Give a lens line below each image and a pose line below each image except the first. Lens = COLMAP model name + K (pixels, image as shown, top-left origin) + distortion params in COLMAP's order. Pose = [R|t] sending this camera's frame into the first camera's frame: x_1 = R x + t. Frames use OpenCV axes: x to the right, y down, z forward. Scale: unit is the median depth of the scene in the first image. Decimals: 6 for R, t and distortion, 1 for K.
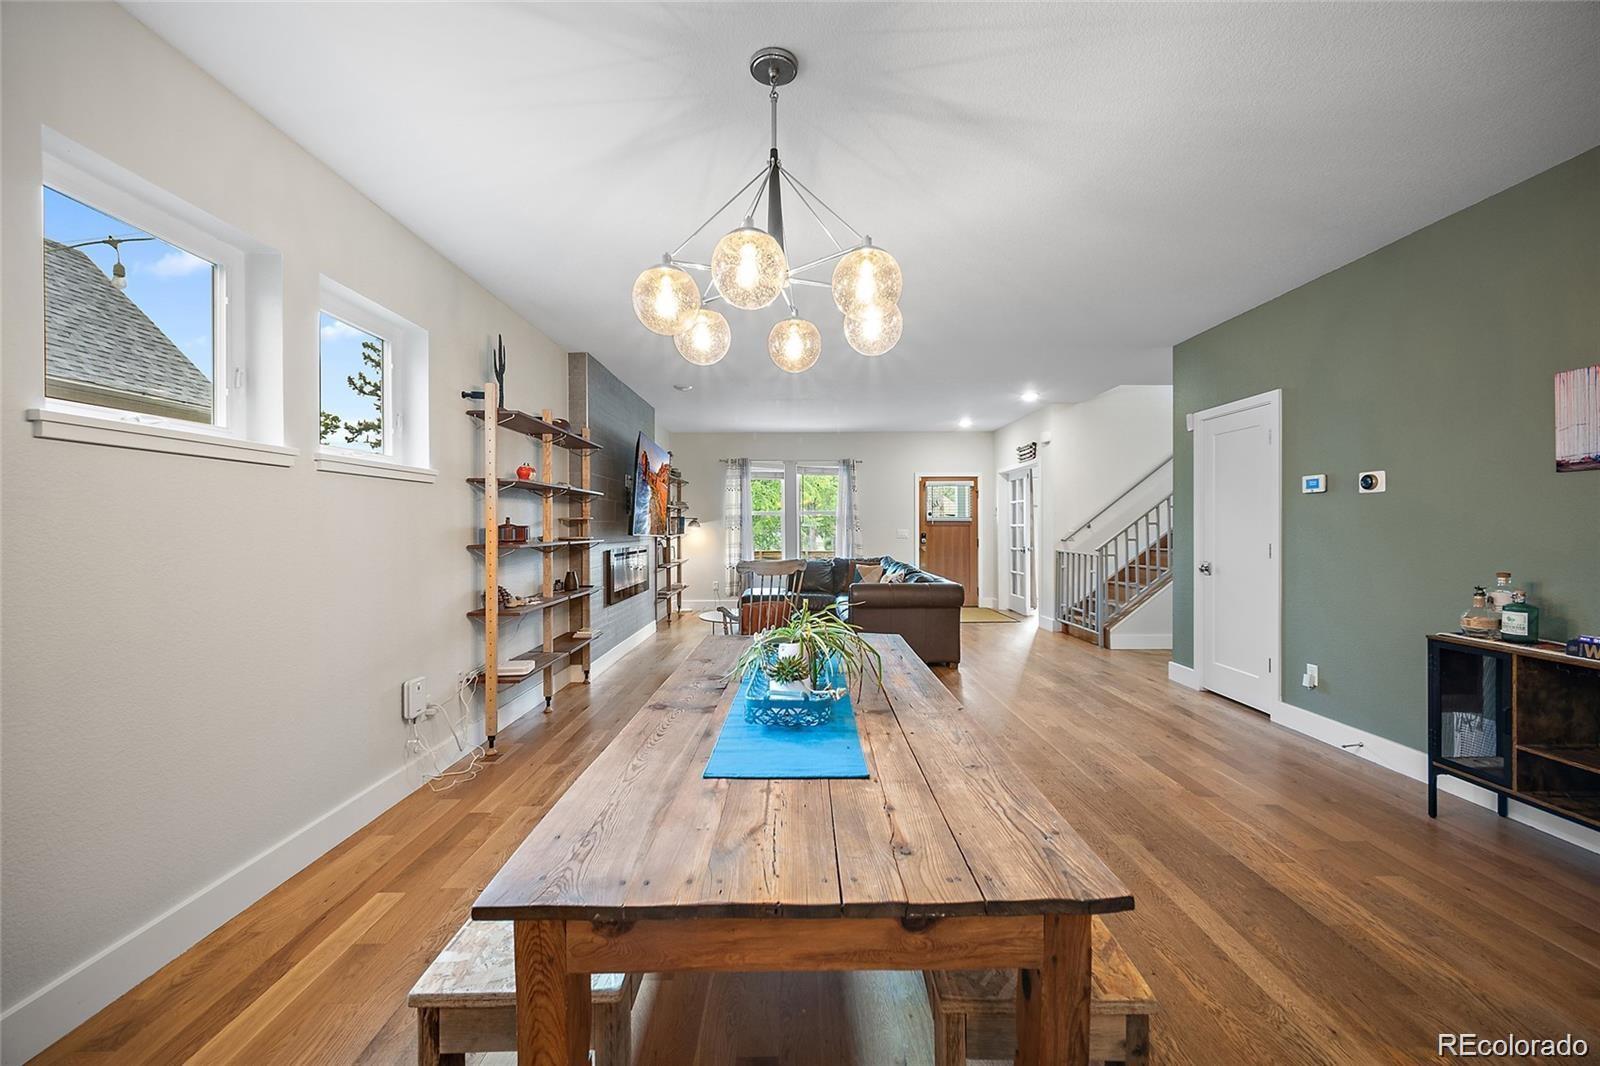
lens RADIAL K [[635.3, 0, 802.9], [0, 635.3, 530.2], [0, 0, 1]] dist [-0.002729, 0.000790]
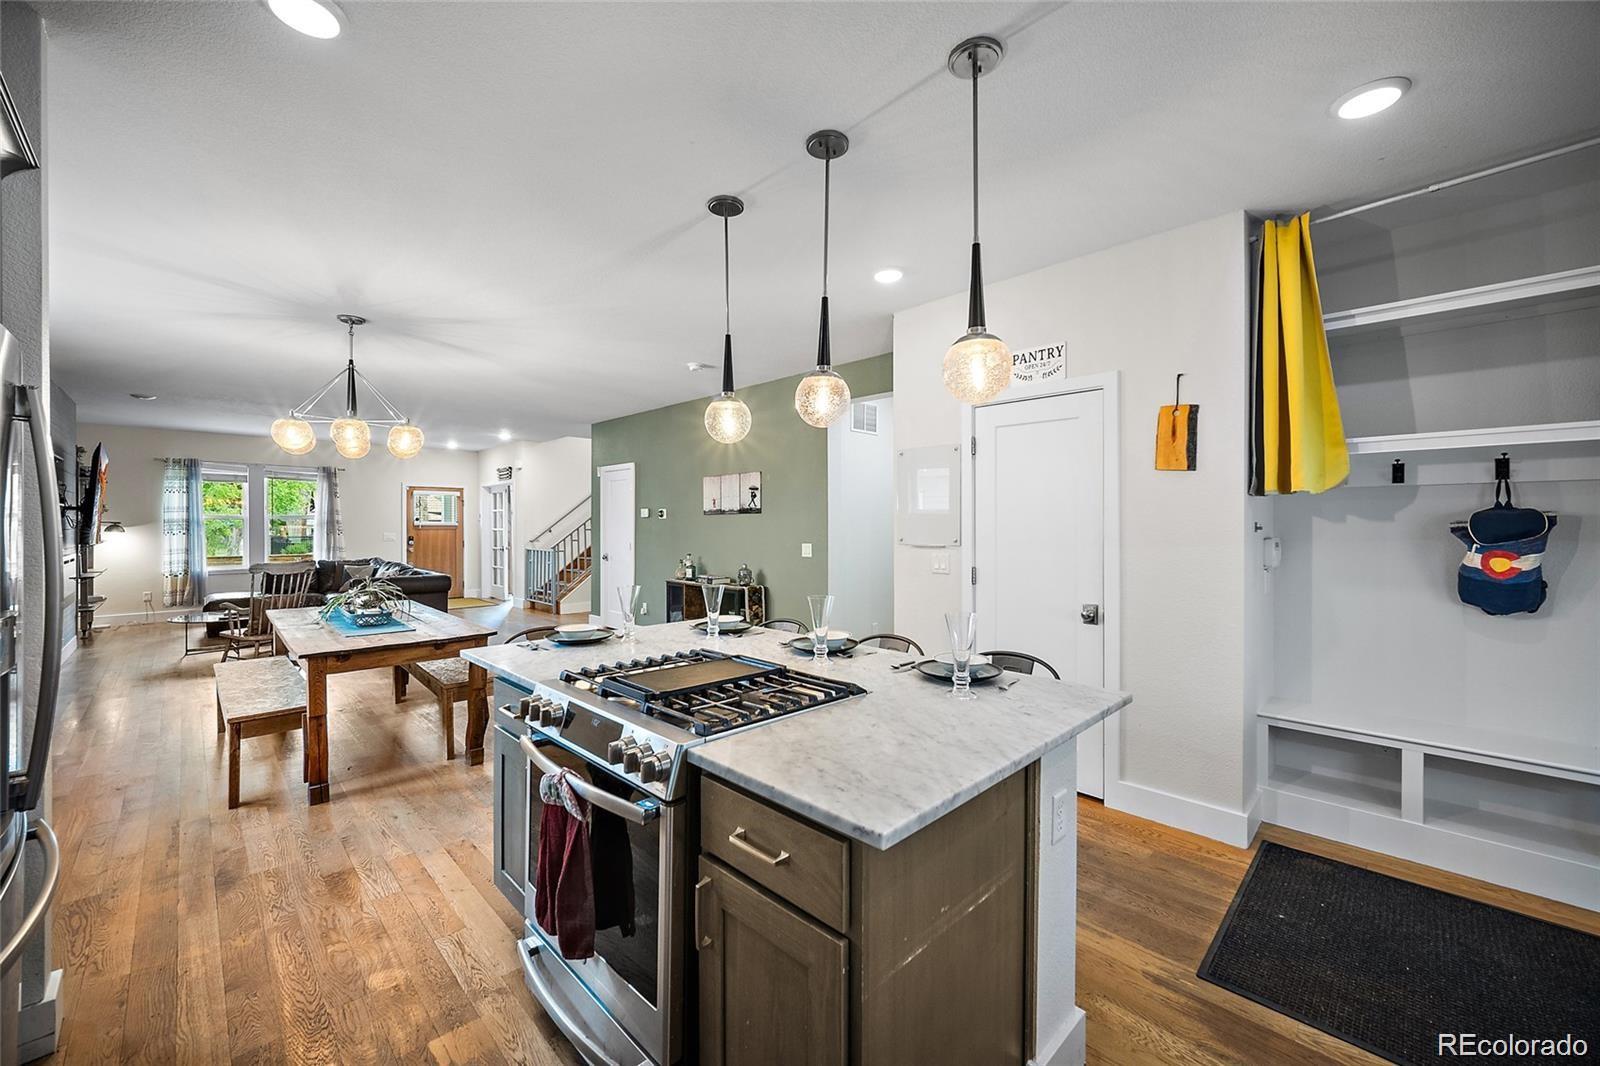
lens RADIAL K [[635.3, 0, 810.5], [0, 635.3, 523.3], [0, 0, 1]] dist [-0.002729, 0.000790]
pose [[0.720126, 0.003159, 0.693836, -0.091136], [0.001075, 0.999983, -0.005668, -0.012229], [-0.693843, 0.004828, 0.720110, -0.345417]]
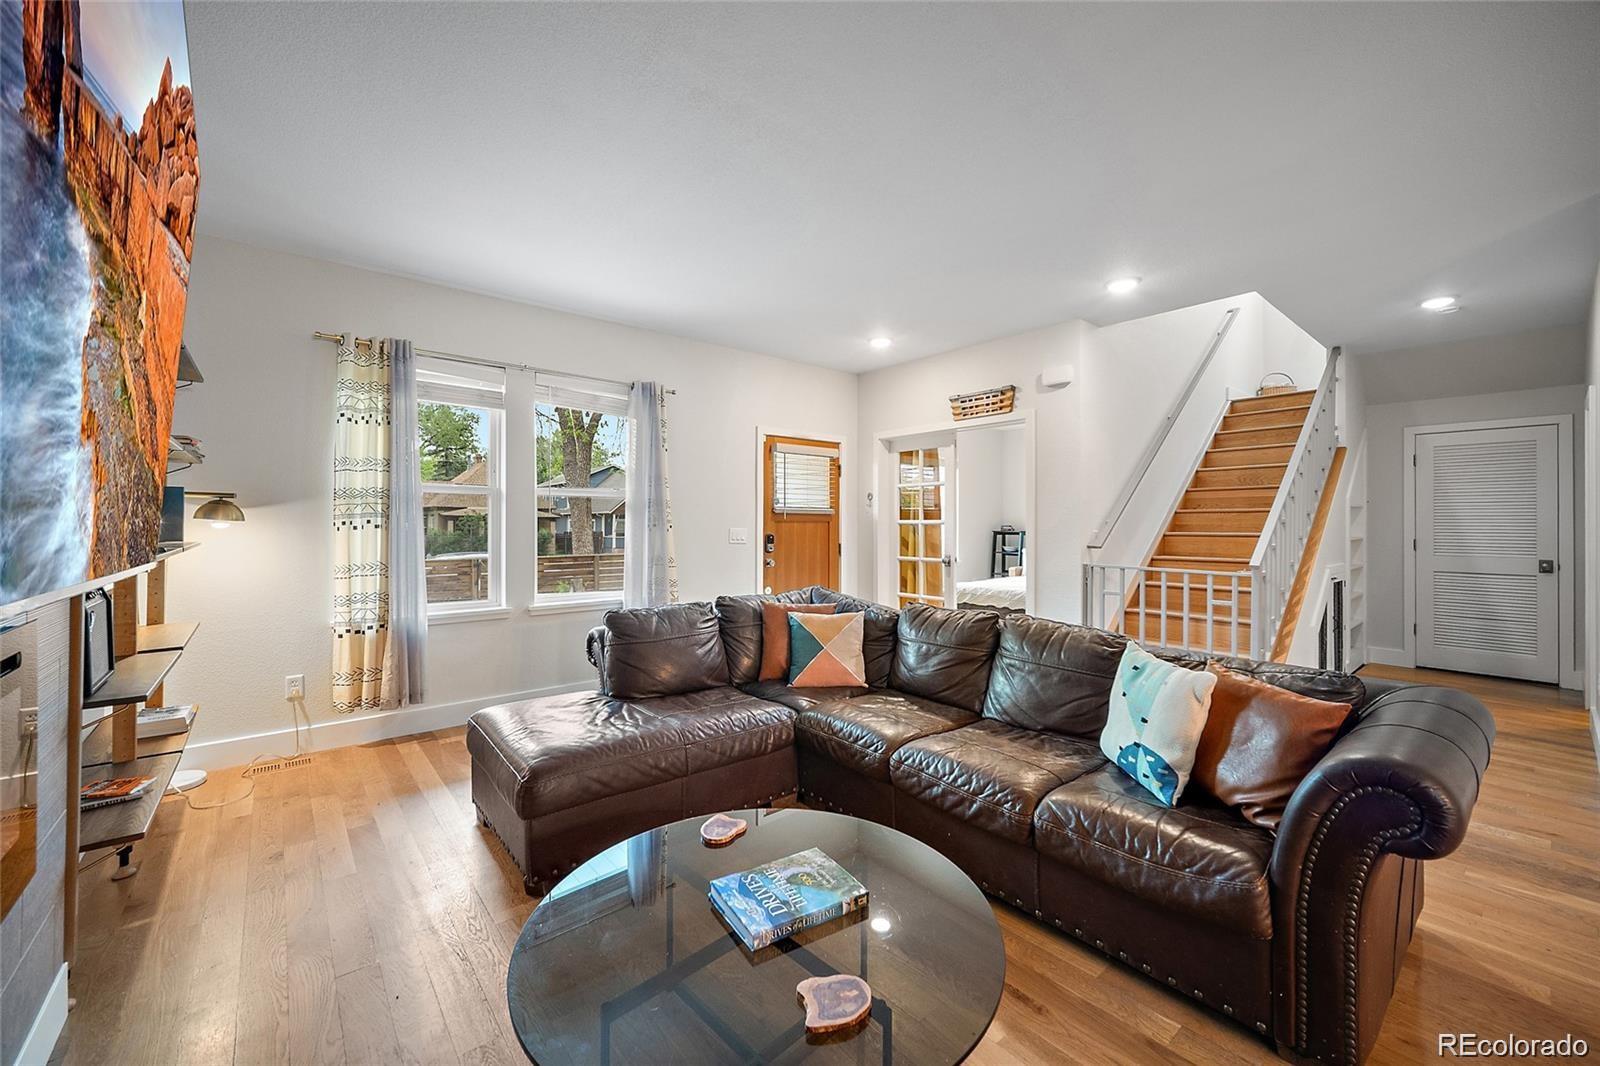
lens RADIAL K [[635.3, 0, 809.6], [0, 635.3, 521.3], [0, 0, 1]] dist [-0.002729, 0.000790]
pose [[0.773806, 0.005642, 0.633397, -0.152707], [-0.002118, 0.999978, -0.006320, -0.003727], [-0.633419, 0.003549, 0.773801, 0.589478]]
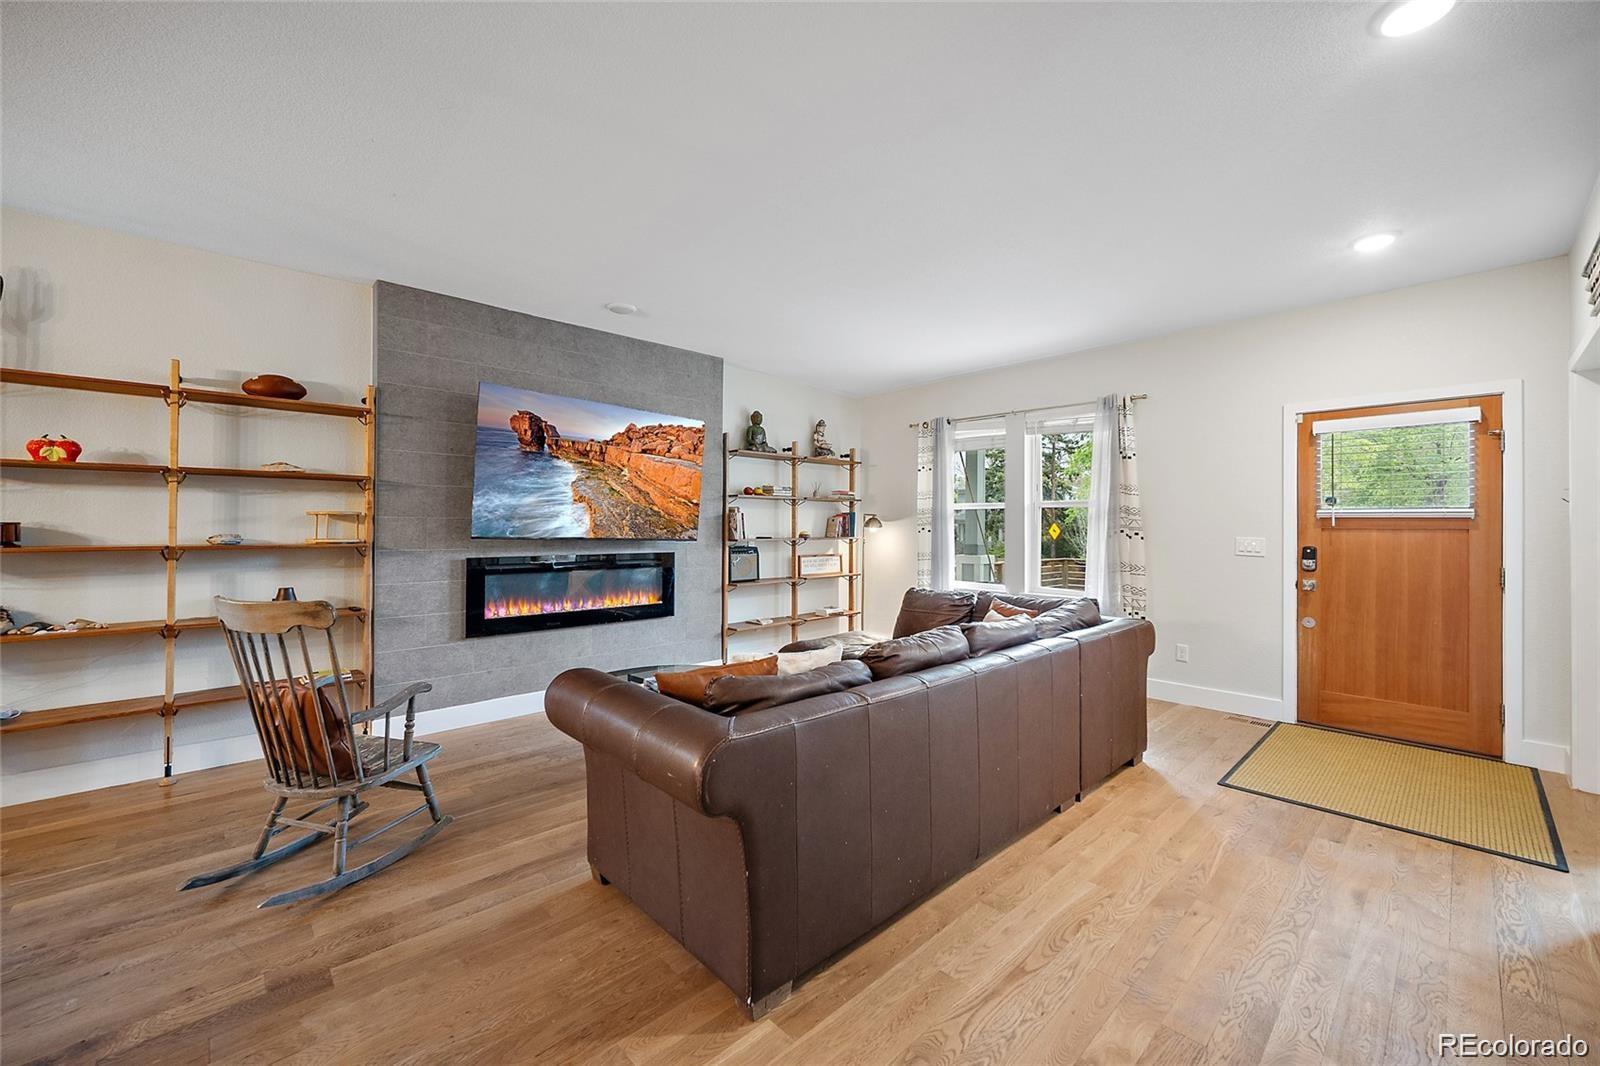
lens RADIAL K [[635.3, 0, 797.7], [0, 635.3, 525.1], [0, 0, 1]] dist [-0.002729, 0.000790]
pose [[0.676551, 0.002449, -0.736392, 0.293525], [-0.007758, 0.999963, -0.003802, -0.005927], [0.736355, 0.008285, 0.676545, 0.515029]]
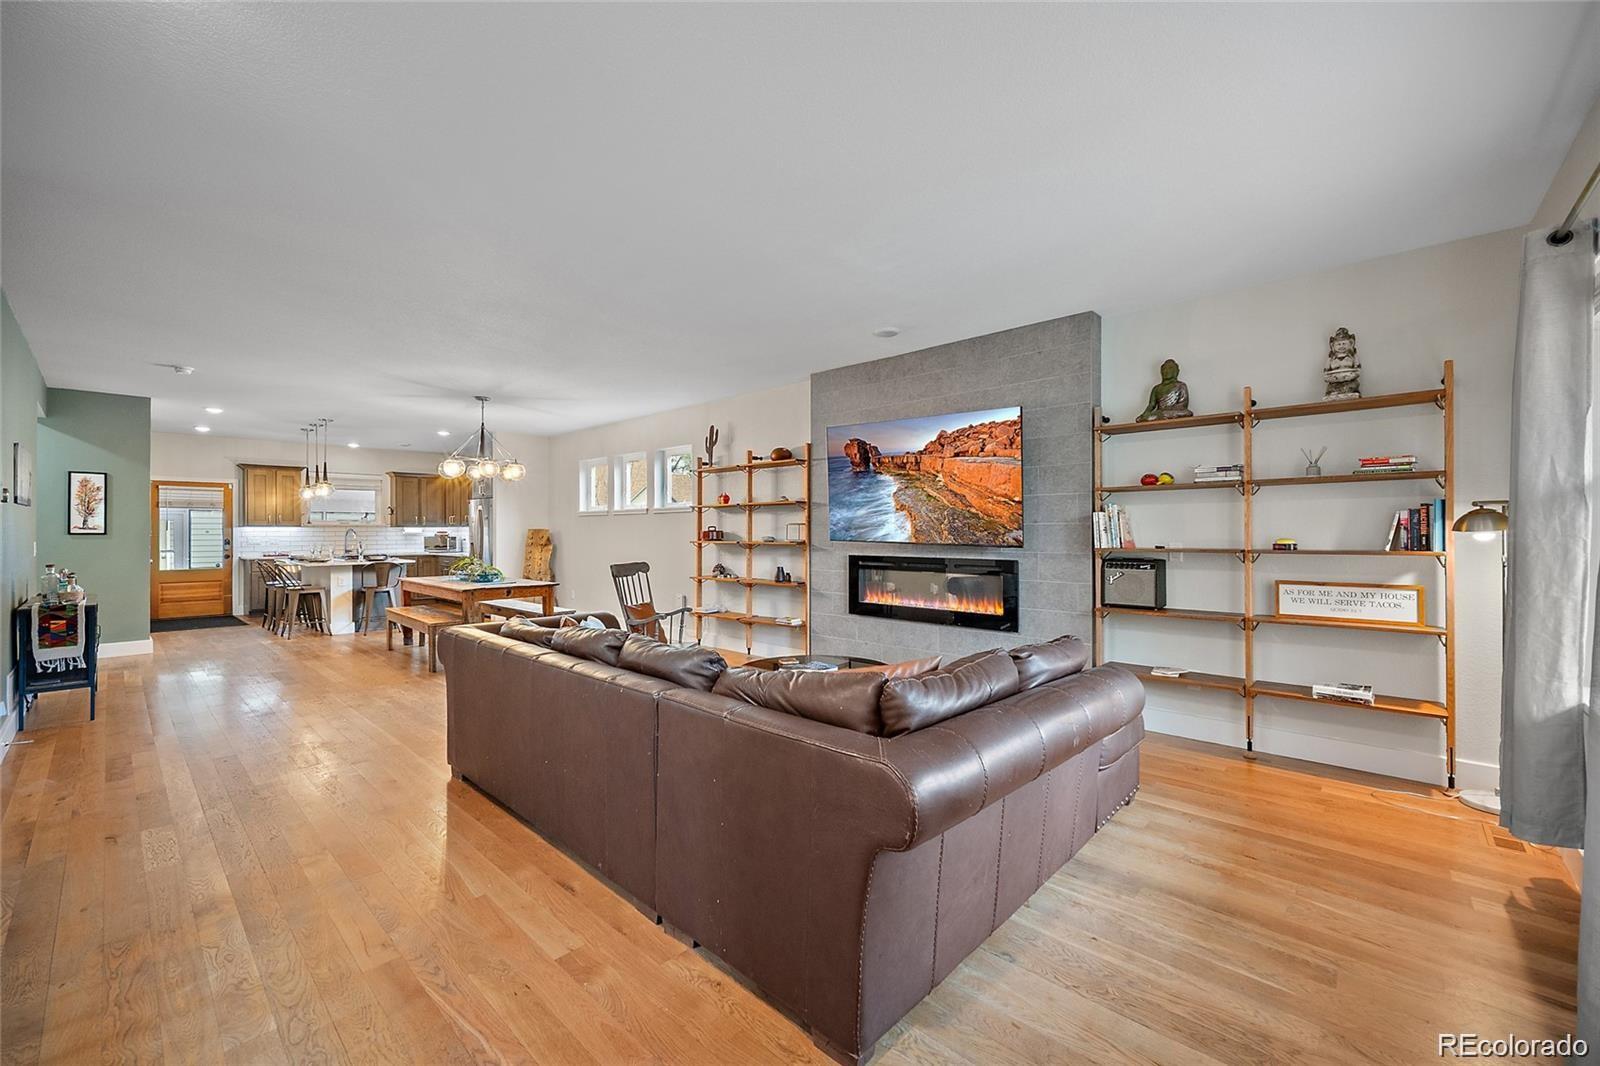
lens RADIAL K [[635.3, 0, 806.8], [0, 635.3, 530.3], [0, 0, 1]] dist [-0.002729, 0.000790]
pose [[-0.684799, 0.002620, -0.728728, 0.279902], [0.000226, 0.999994, 0.003384, -0.008186], [0.728732, 0.002153, -0.684795, 1.033174]]
